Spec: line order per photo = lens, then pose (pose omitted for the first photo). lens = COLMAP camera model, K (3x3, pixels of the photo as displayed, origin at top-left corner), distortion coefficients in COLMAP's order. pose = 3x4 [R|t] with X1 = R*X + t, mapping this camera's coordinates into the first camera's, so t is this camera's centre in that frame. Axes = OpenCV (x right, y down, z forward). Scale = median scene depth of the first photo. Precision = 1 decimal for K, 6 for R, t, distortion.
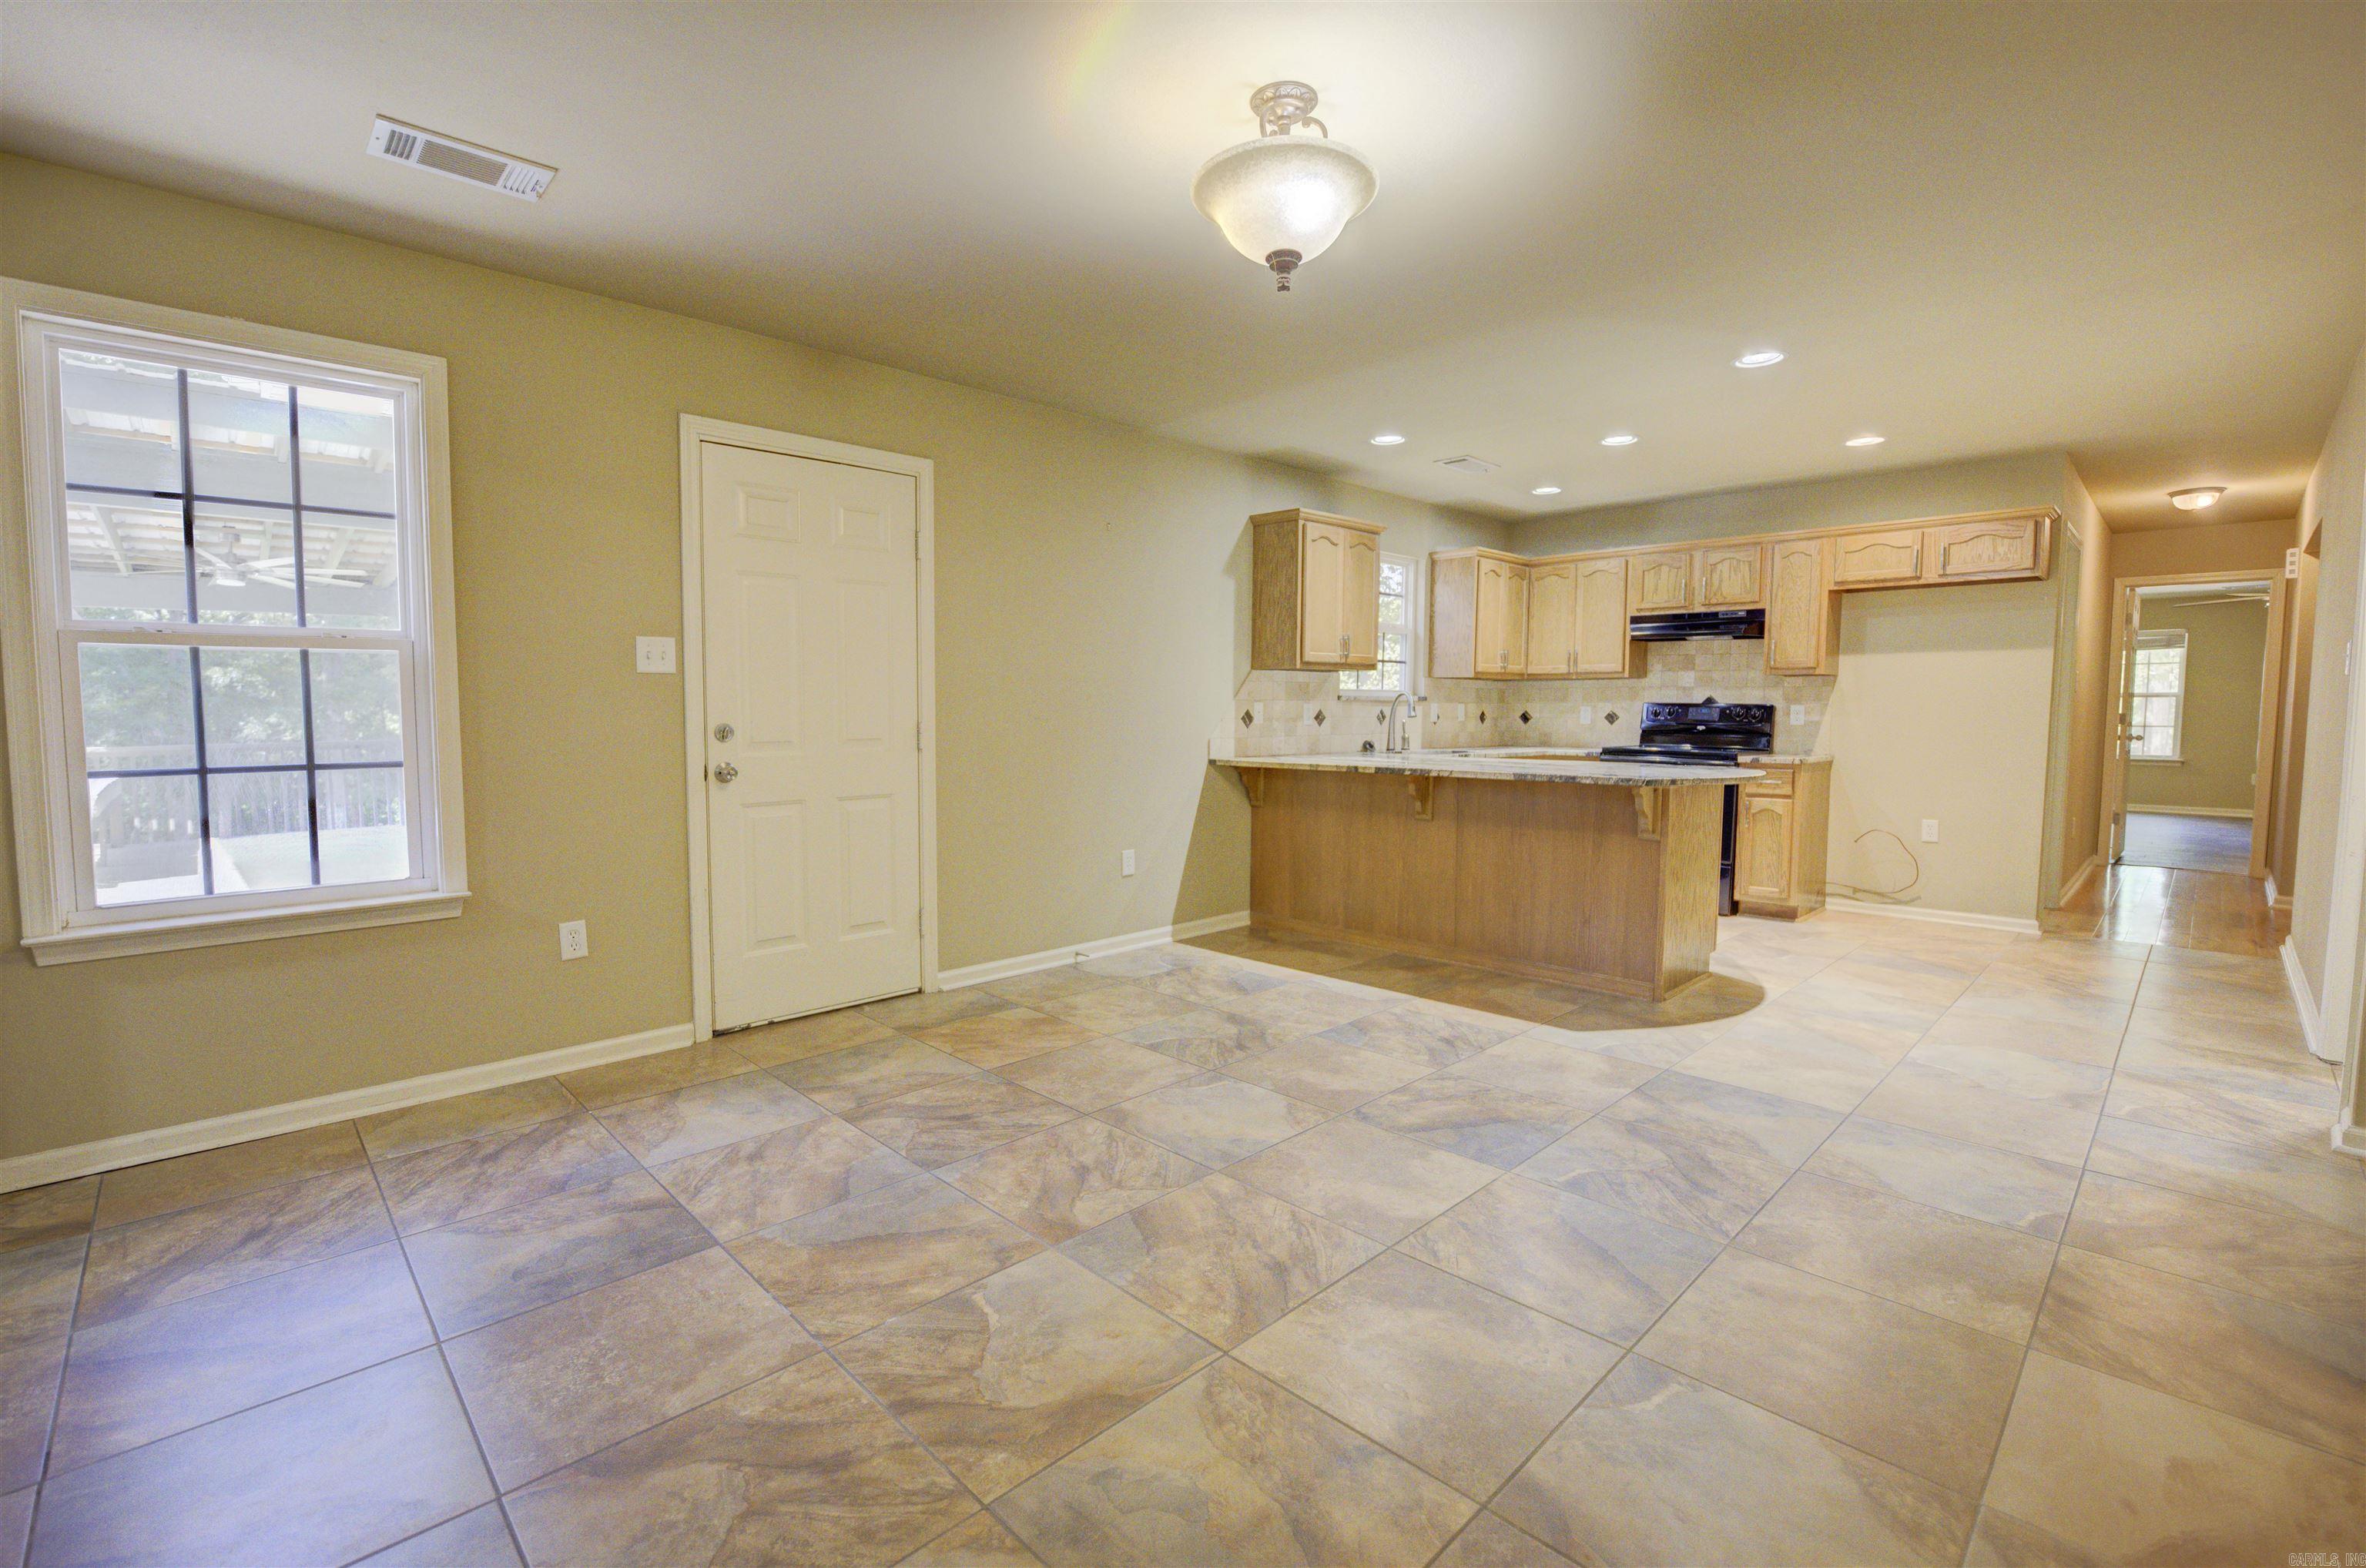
lens RADIAL K [[1048.9, 0, 1158.4], [0, 1048.9, 788.2], [0, 0, 1]] dist [-0.023738, -0.000503]
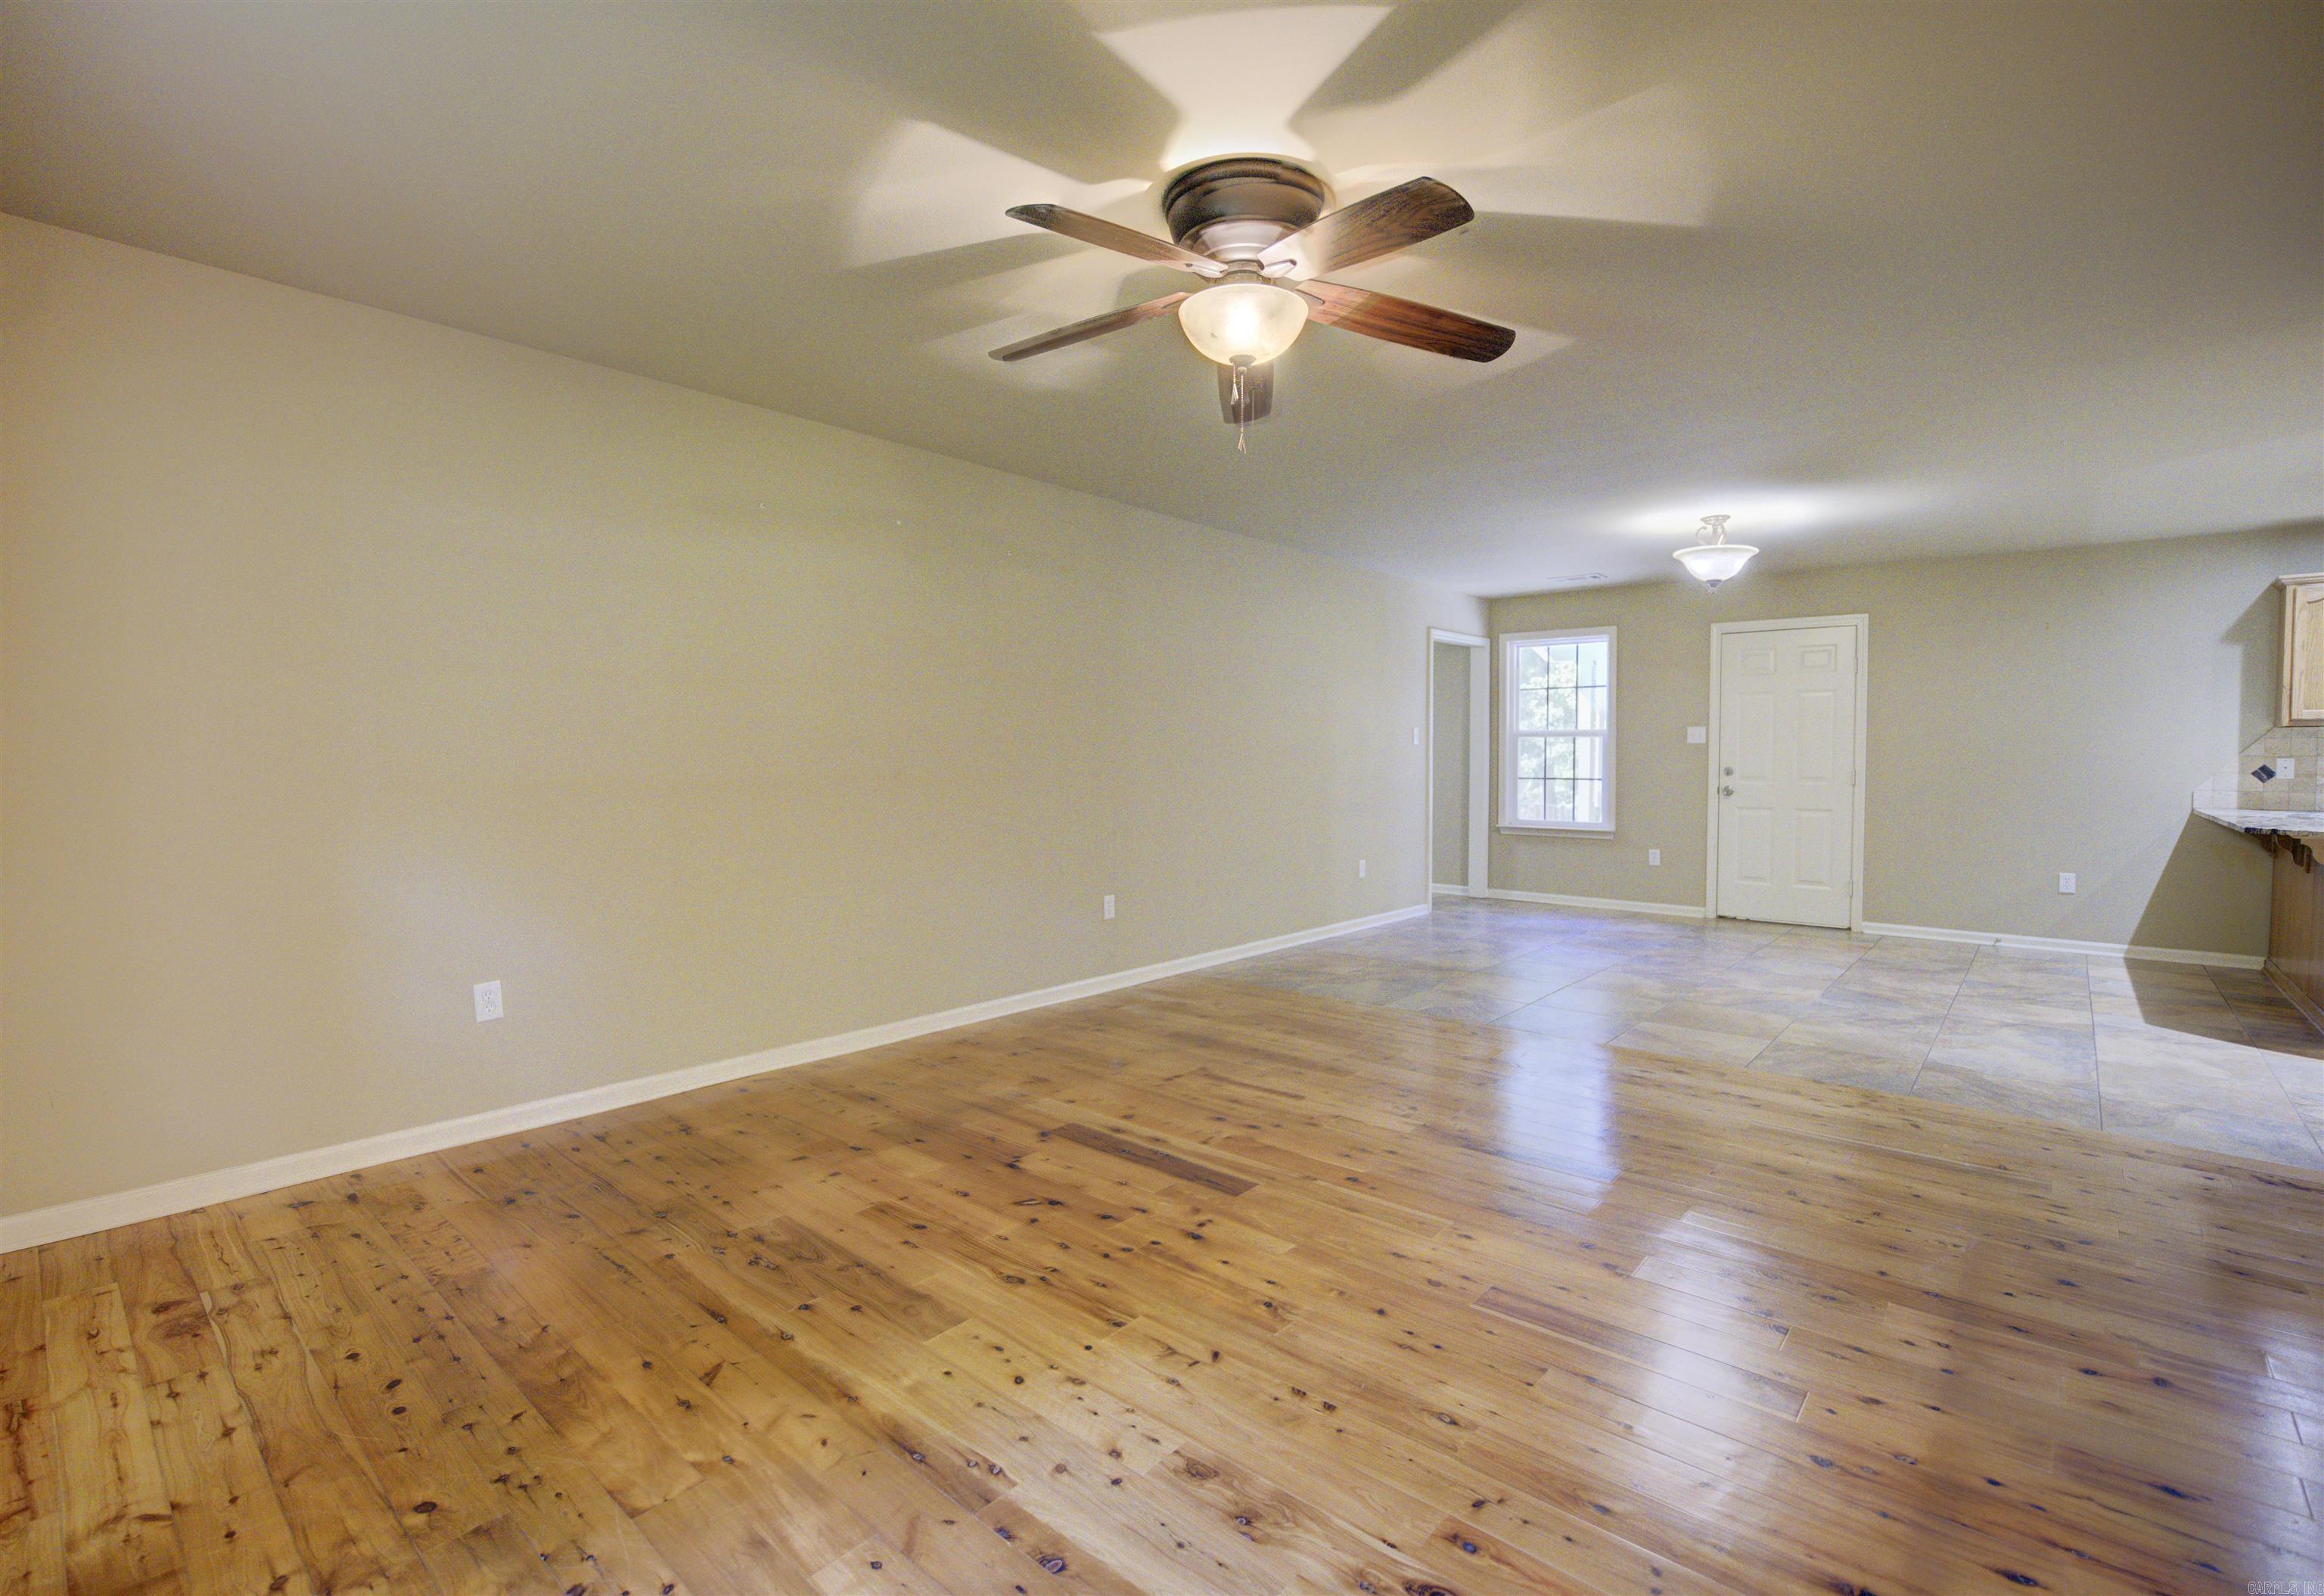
lens RADIAL K [[1036.1, 0, 1190.8], [0, 1036.1, 794.4], [0, 0, 1]] dist [0.000720, 0.000039]
pose [[0.117891, 0.038704, -0.992272, 1.346065], [-0.083658, 0.996075, 0.028912, 0.020259], [0.989496, 0.079603, 0.120666, -0.269591]]
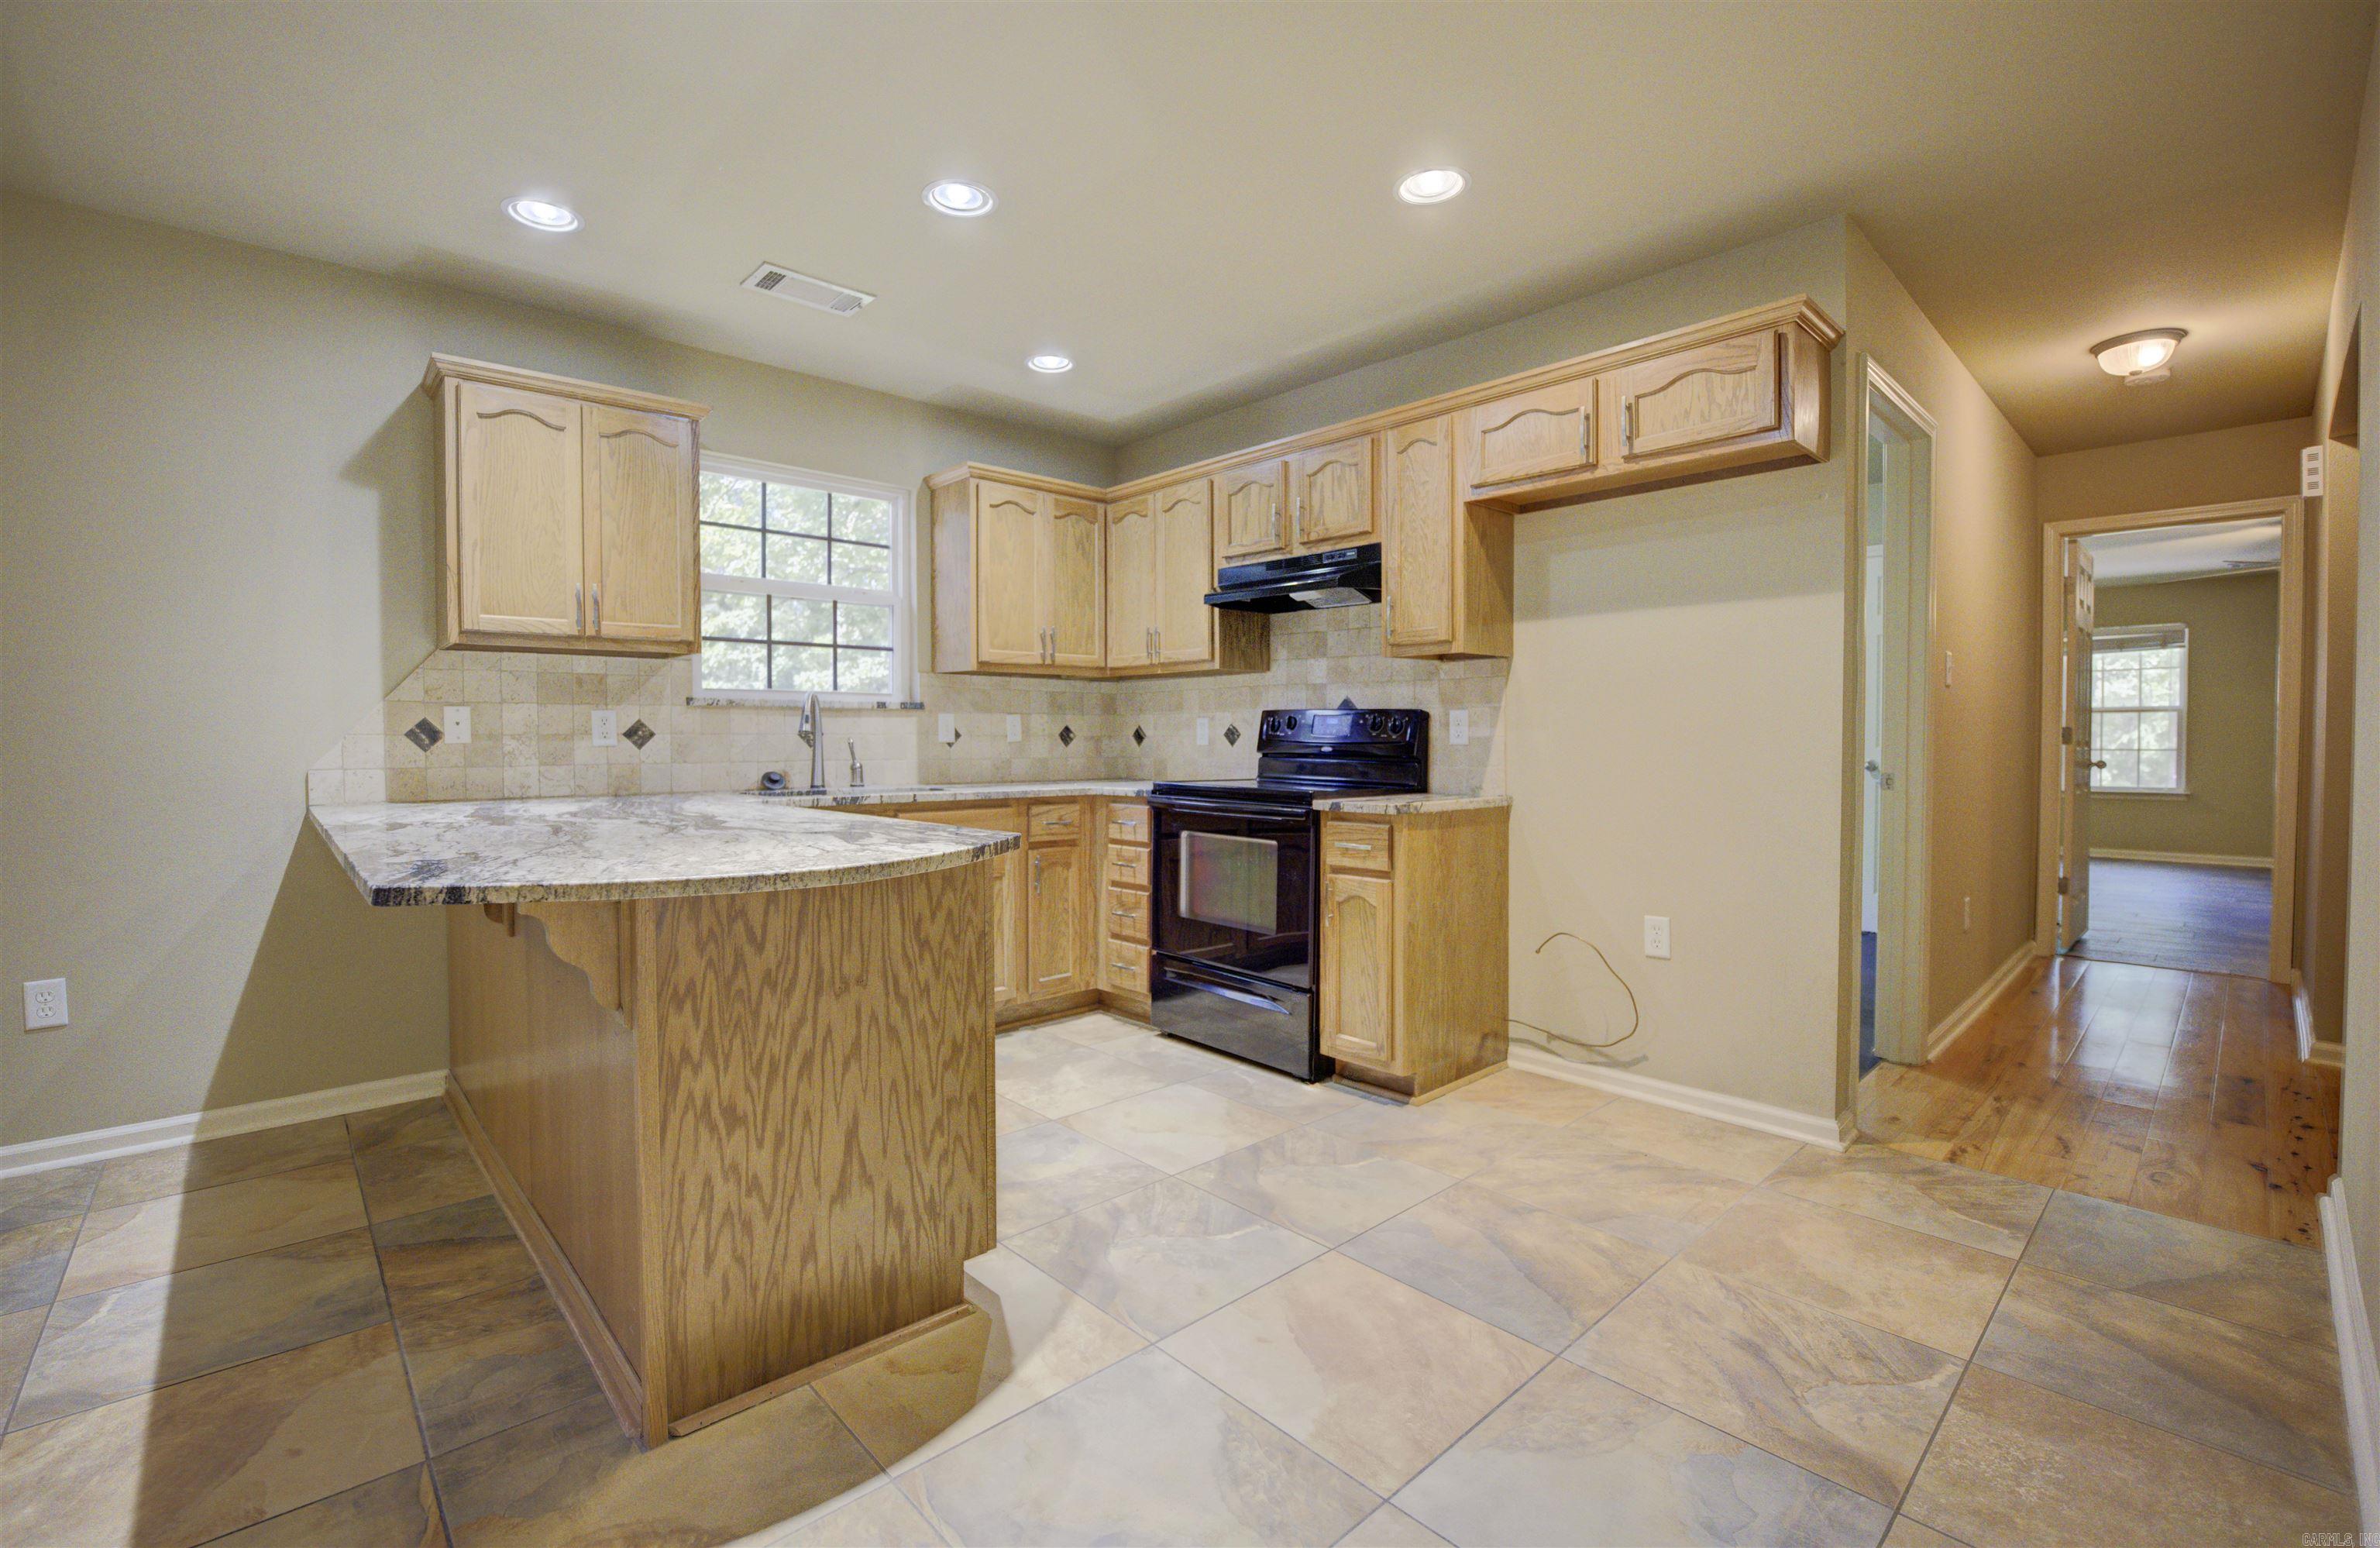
lens RADIAL K [[1041.5, 0, 1181.5], [0, 1041.5, 762.0], [0, 0, 1]] dist [-0.028508, 0.000421]
pose [[0.999859, -0.001255, -0.016738, 0.682064], [0.000373, 0.998617, -0.052577, -0.029575], [0.016781, 0.052563, 0.998477, 0.605842]]
